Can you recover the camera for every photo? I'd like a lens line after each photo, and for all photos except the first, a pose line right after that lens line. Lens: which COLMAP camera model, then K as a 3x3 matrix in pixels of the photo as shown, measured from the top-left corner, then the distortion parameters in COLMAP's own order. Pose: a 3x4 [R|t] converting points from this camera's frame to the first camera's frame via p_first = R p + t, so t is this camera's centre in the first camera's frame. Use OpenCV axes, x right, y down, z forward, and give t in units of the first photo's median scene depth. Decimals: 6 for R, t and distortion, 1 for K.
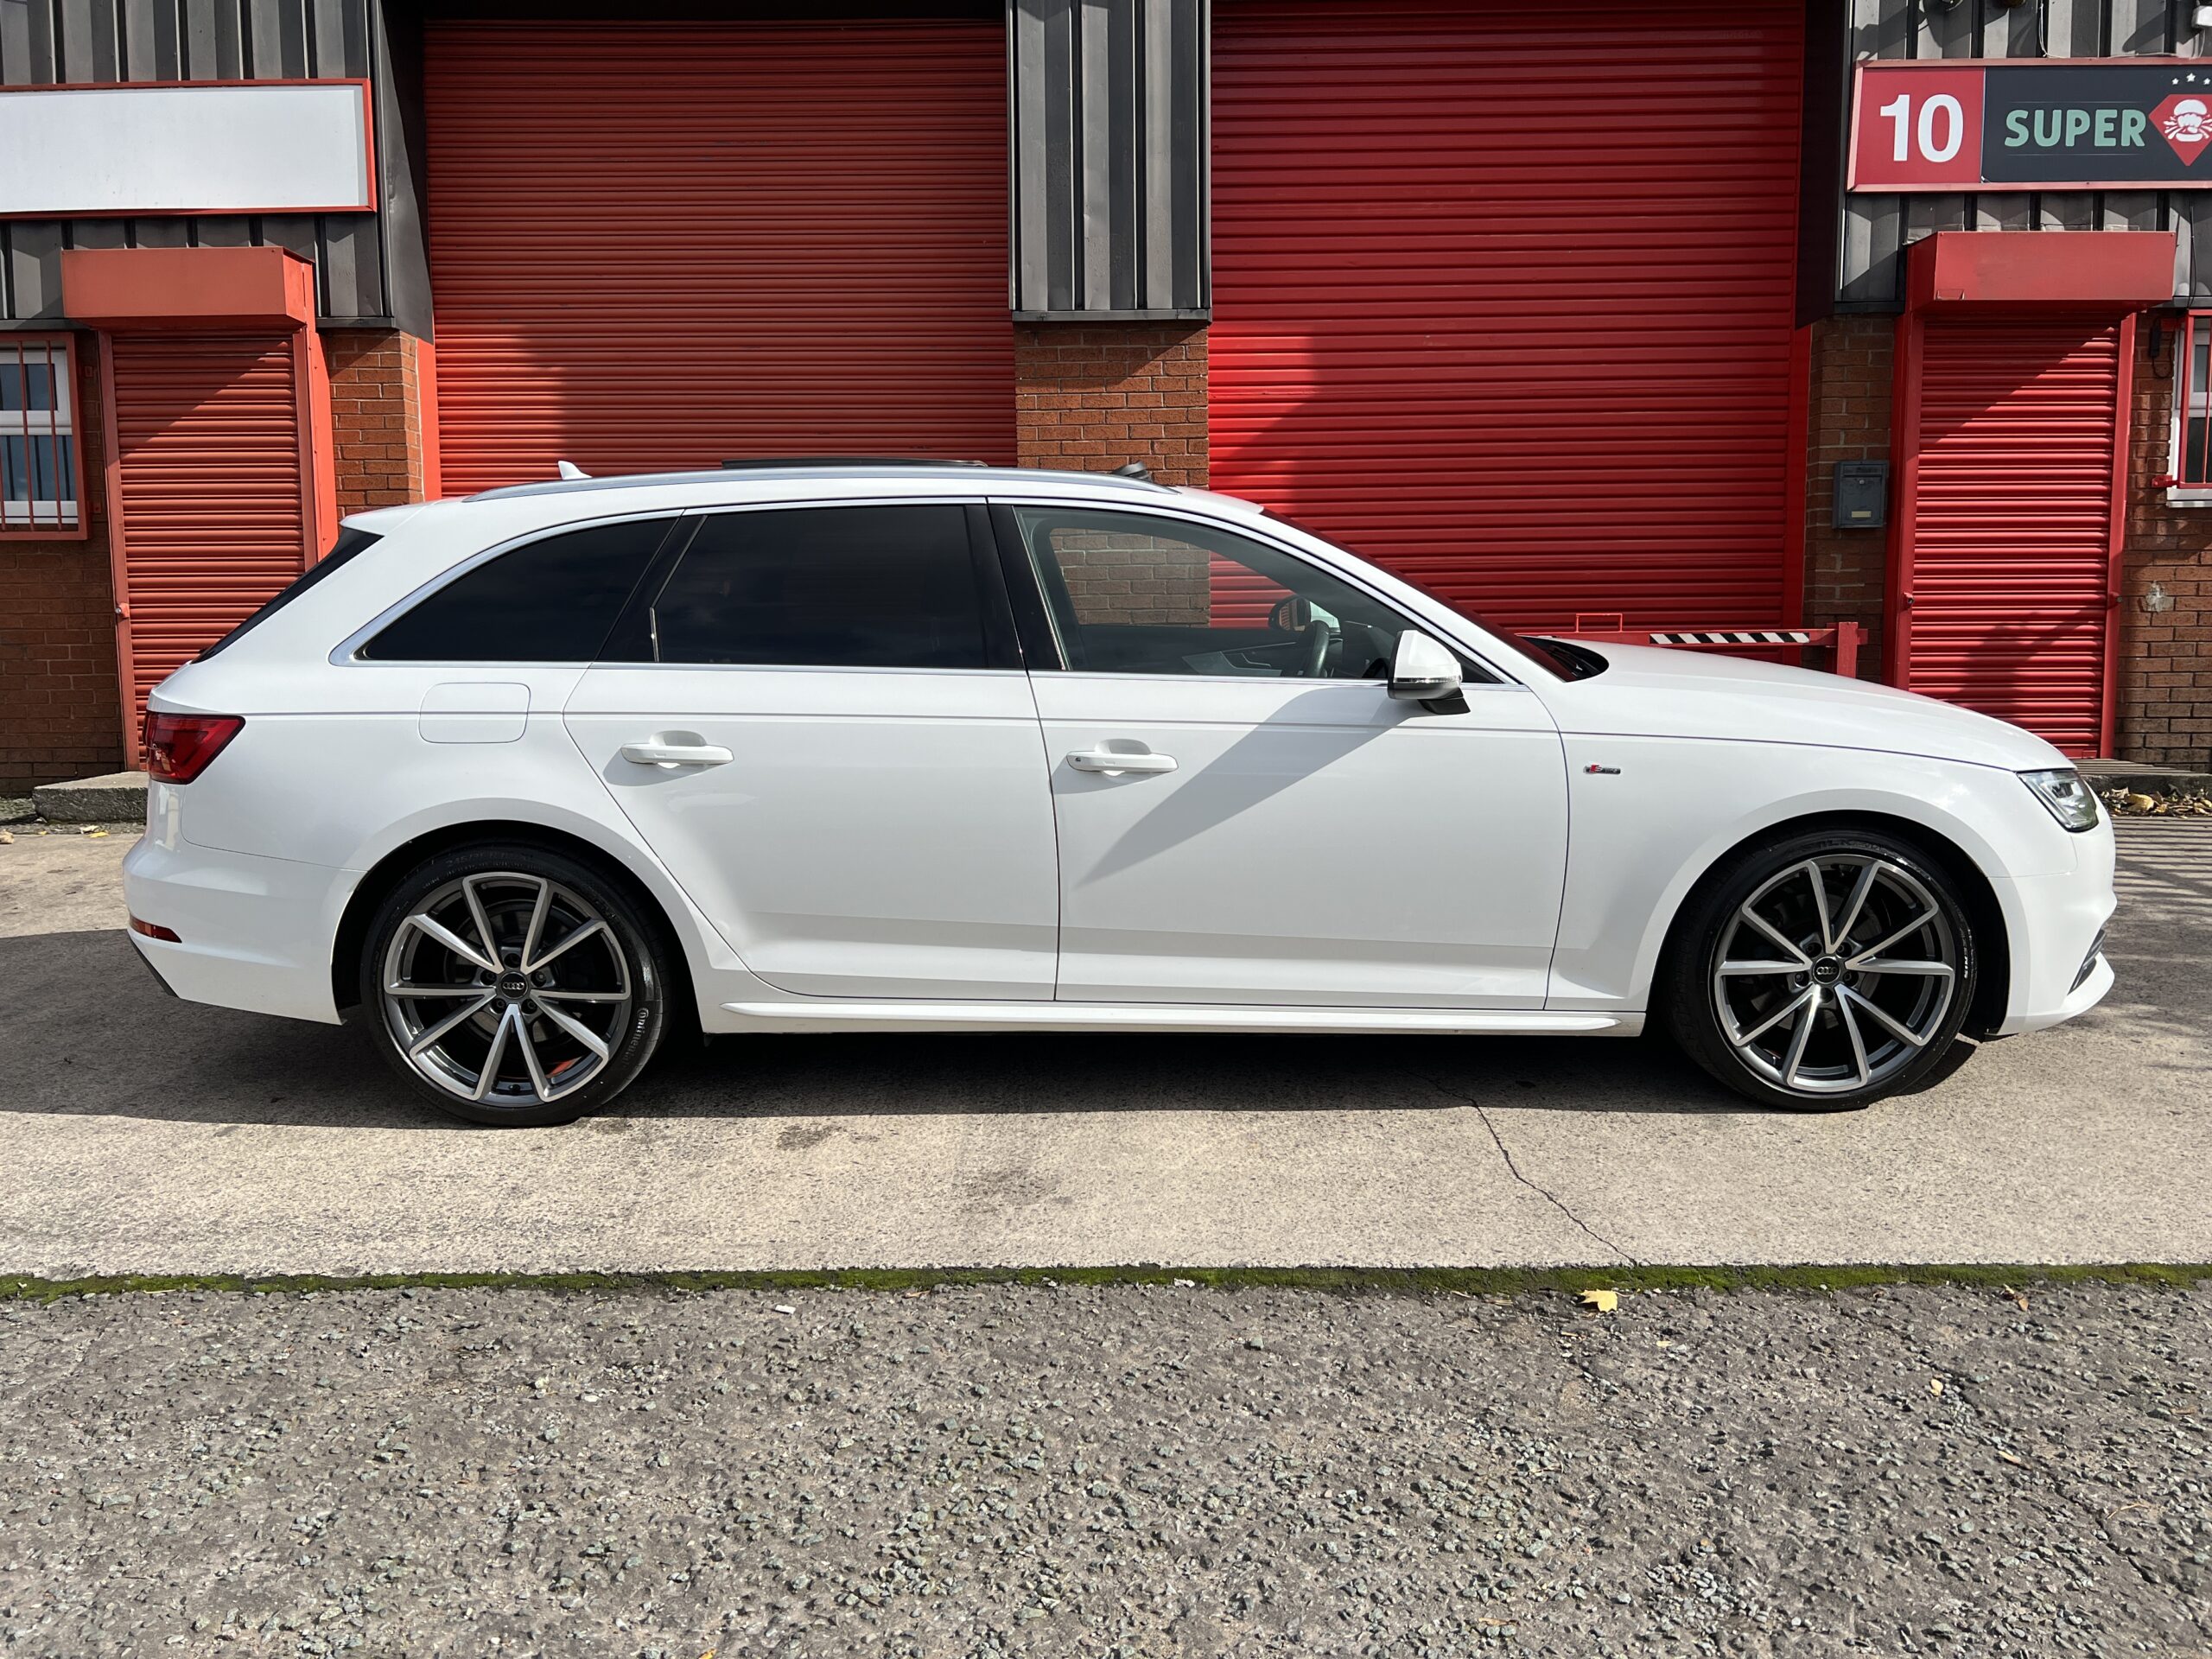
lens RADIAL K [[1662.8, 0, 1111.6], [0, 1662.8, 807.3], [0, 0, 1]] dist [0.039535, -0.043568]
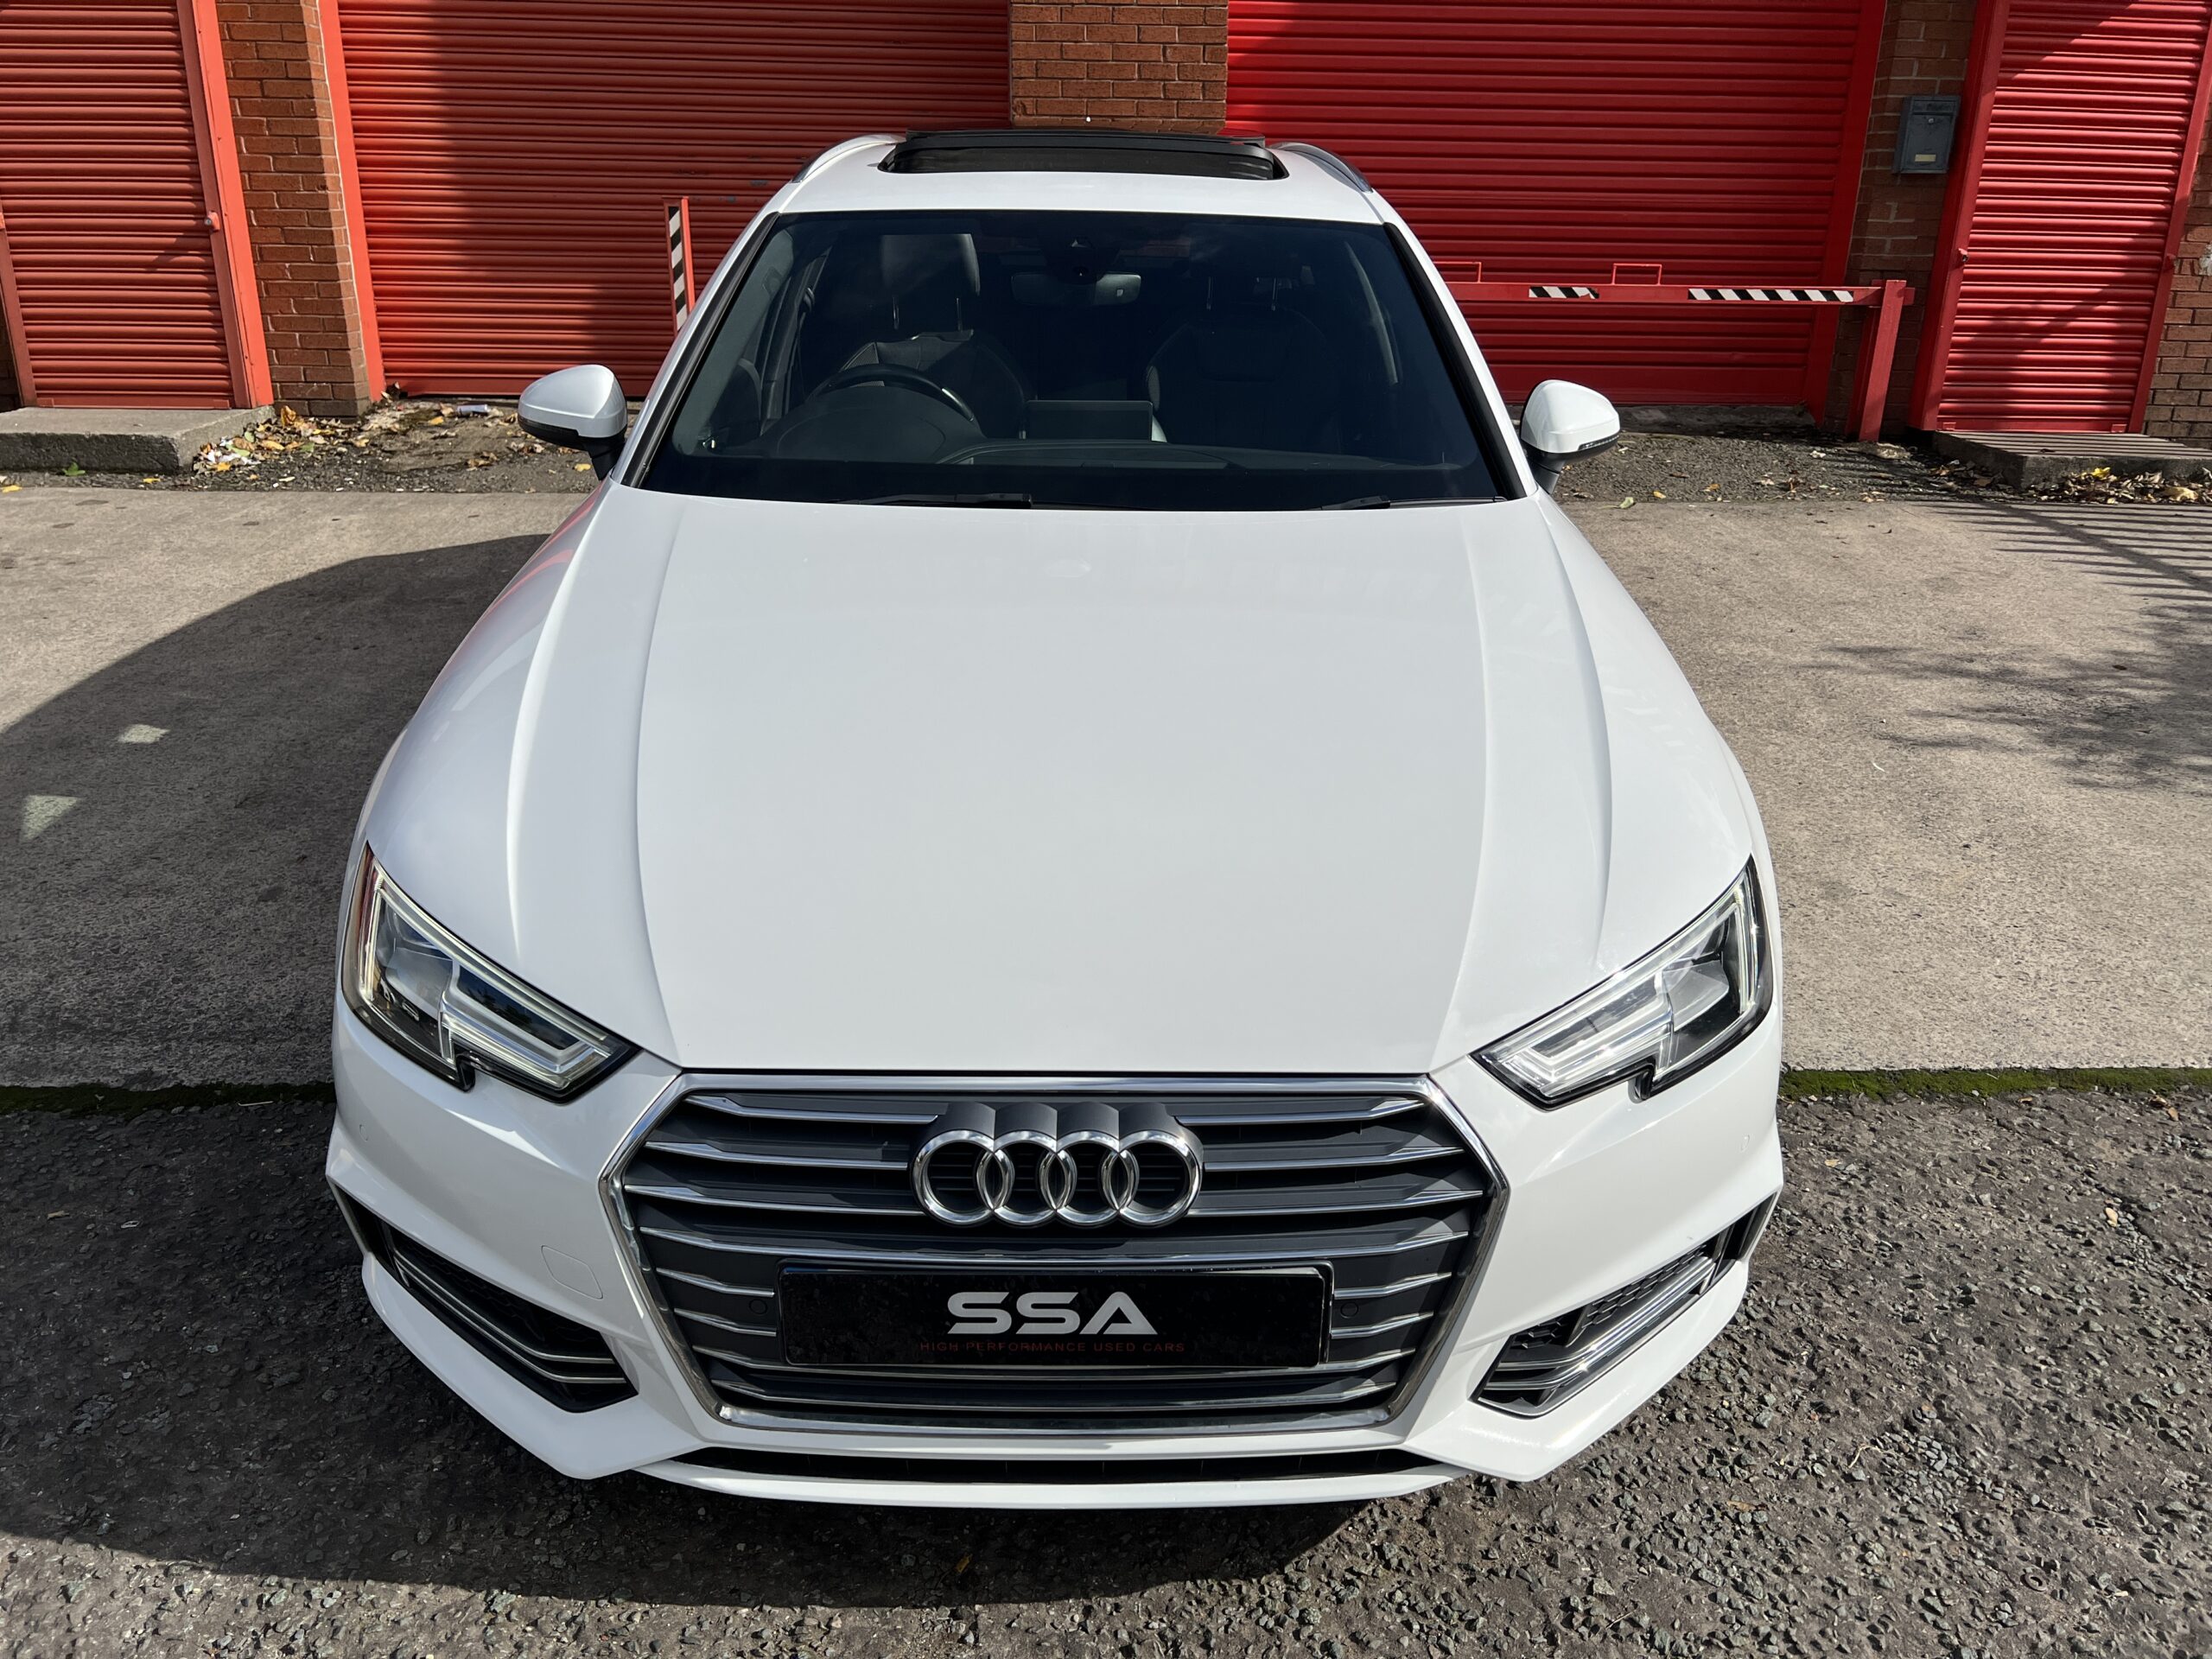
lens RADIAL K [[1668.9, 0, 1127.8], [0, 1668.9, 821.6], [0, 0, 1]] dist [0.029963, -0.031660]
pose [[0.998112, 0.004132, 0.061278, -0.069999], [-0.018876, 0.970084, 0.242036, -0.051122], [-0.058444, -0.242736, 0.968330, 0.050752]]
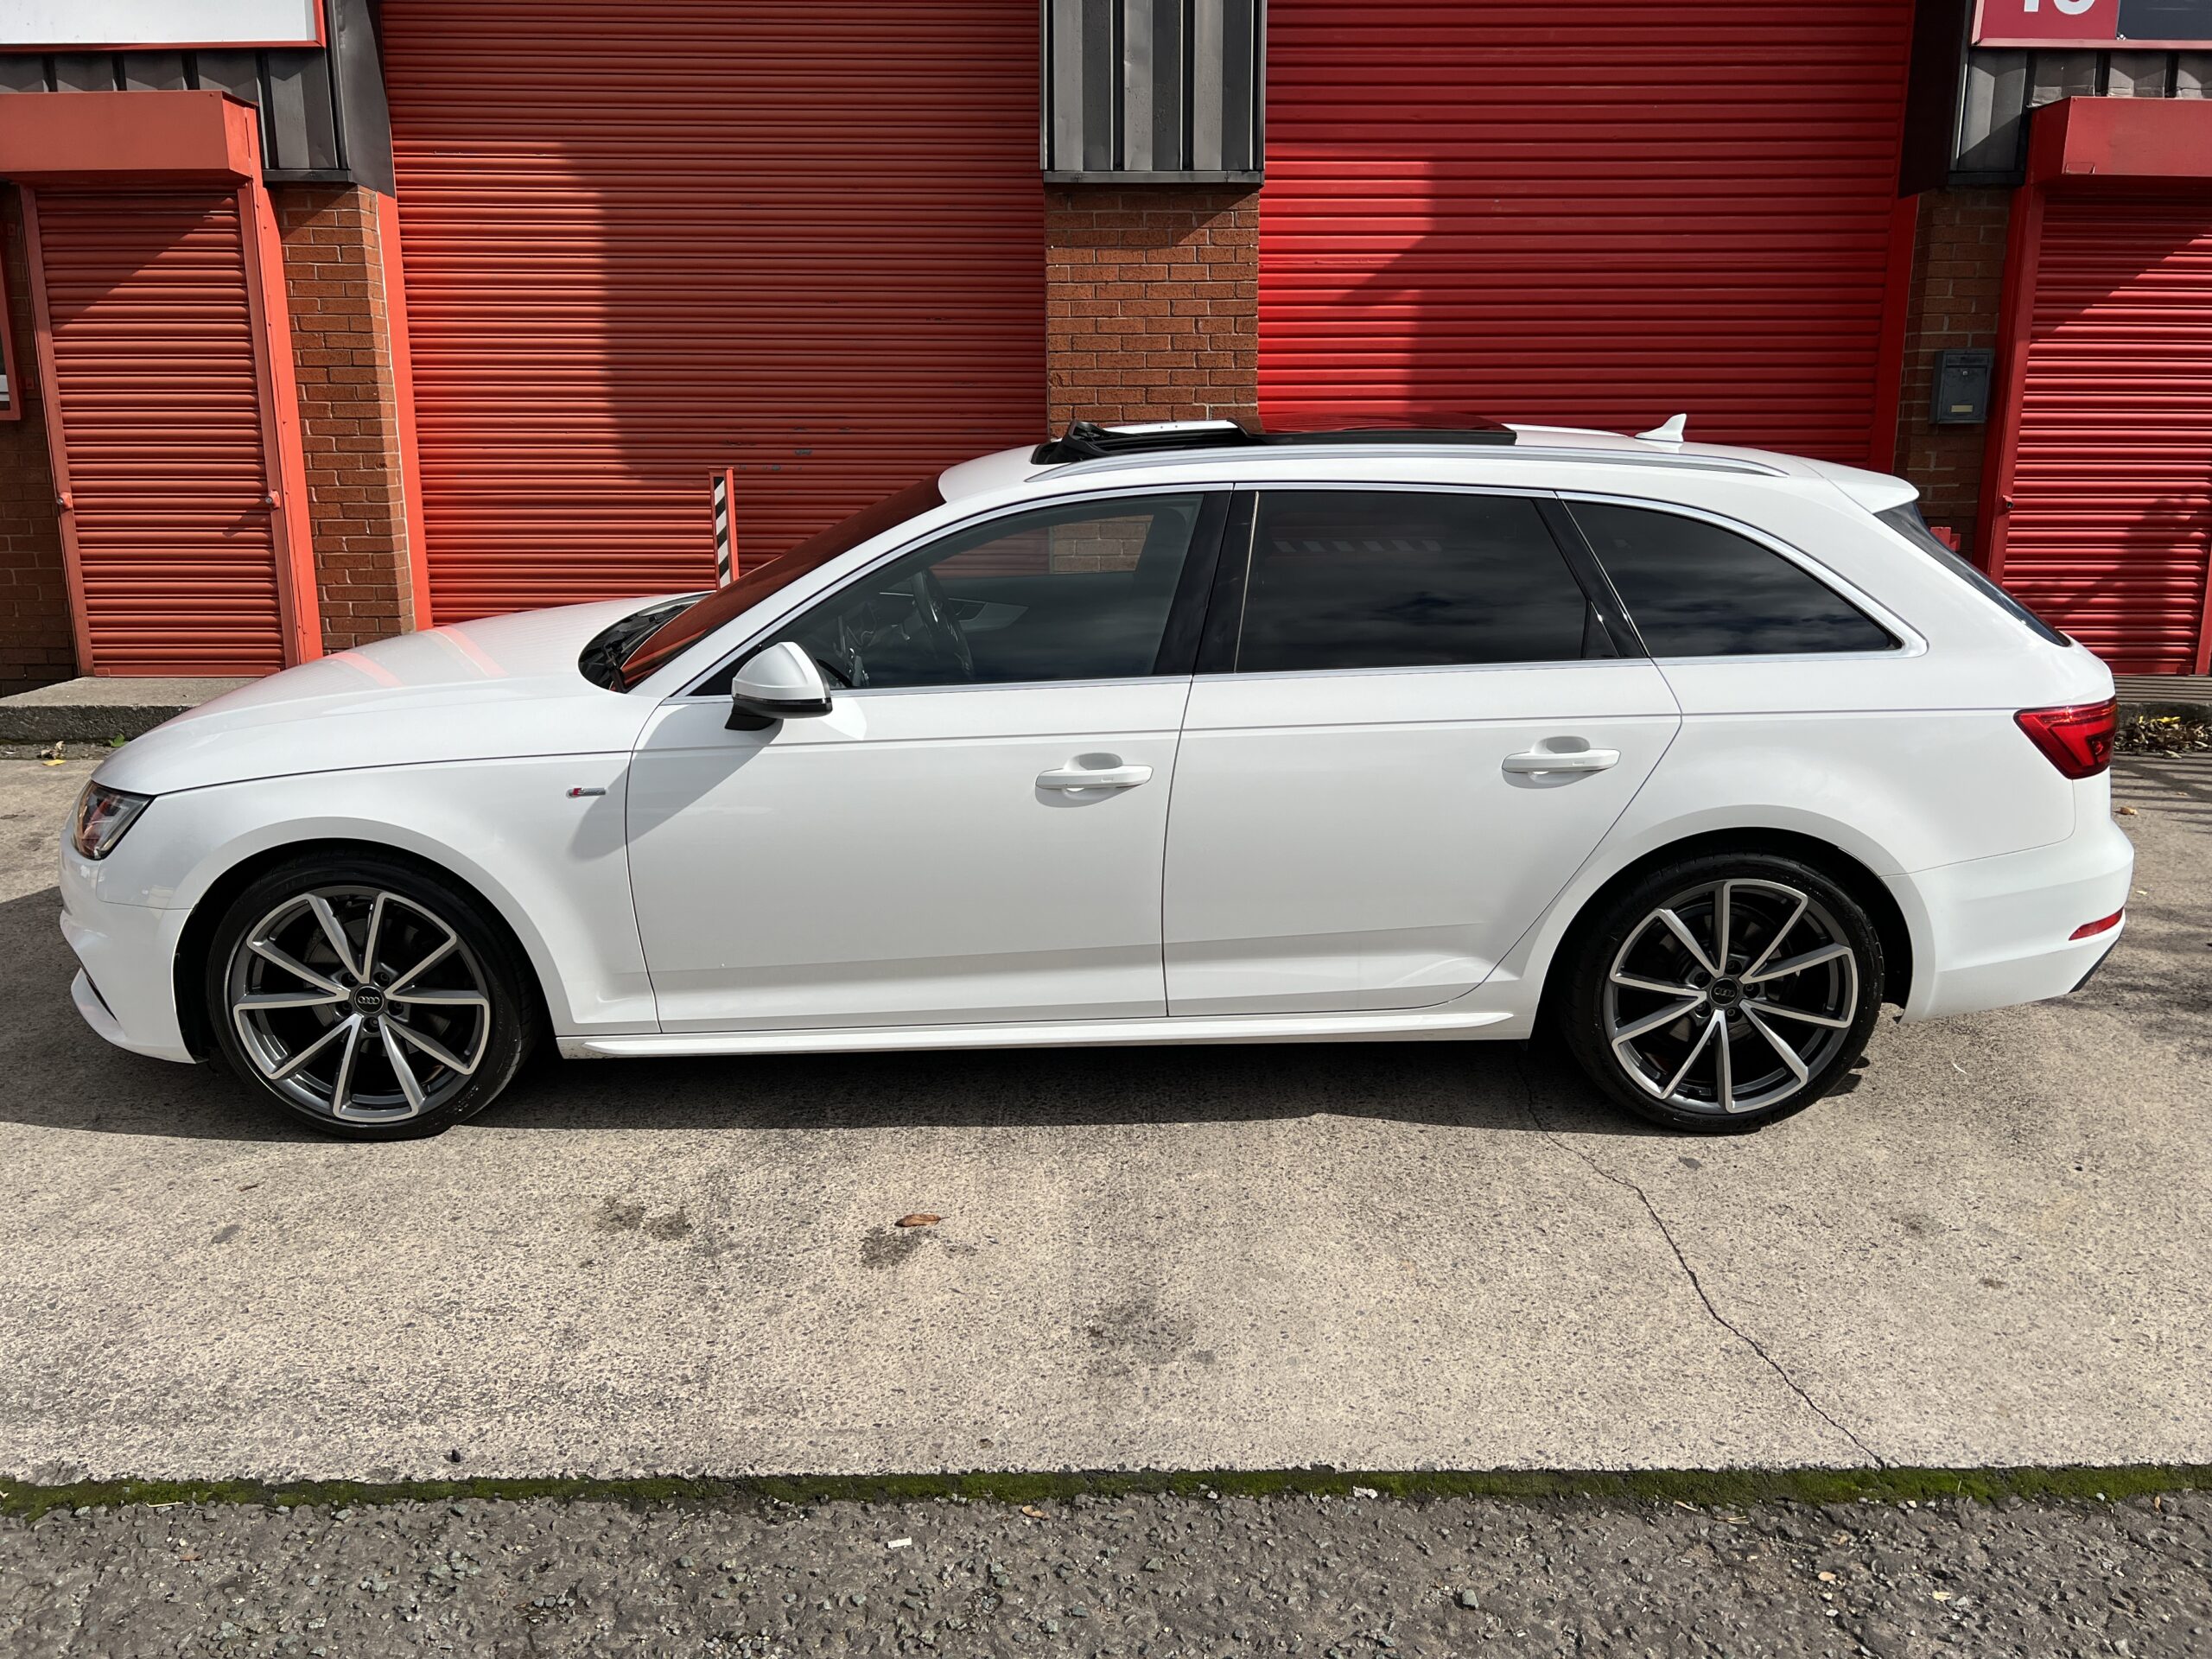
lens RADIAL K [[1663.8, 0, 1120.0], [0, 1663.8, 809.1], [0, 0, 1]] dist [0.043176, -0.050527]
pose [[0.999773, 0.003527, 0.021010, -0.051477], [-0.005855, 0.993710, 0.111832, -0.081106], [-0.020484, -0.111929, 0.993505, 0.092532]]
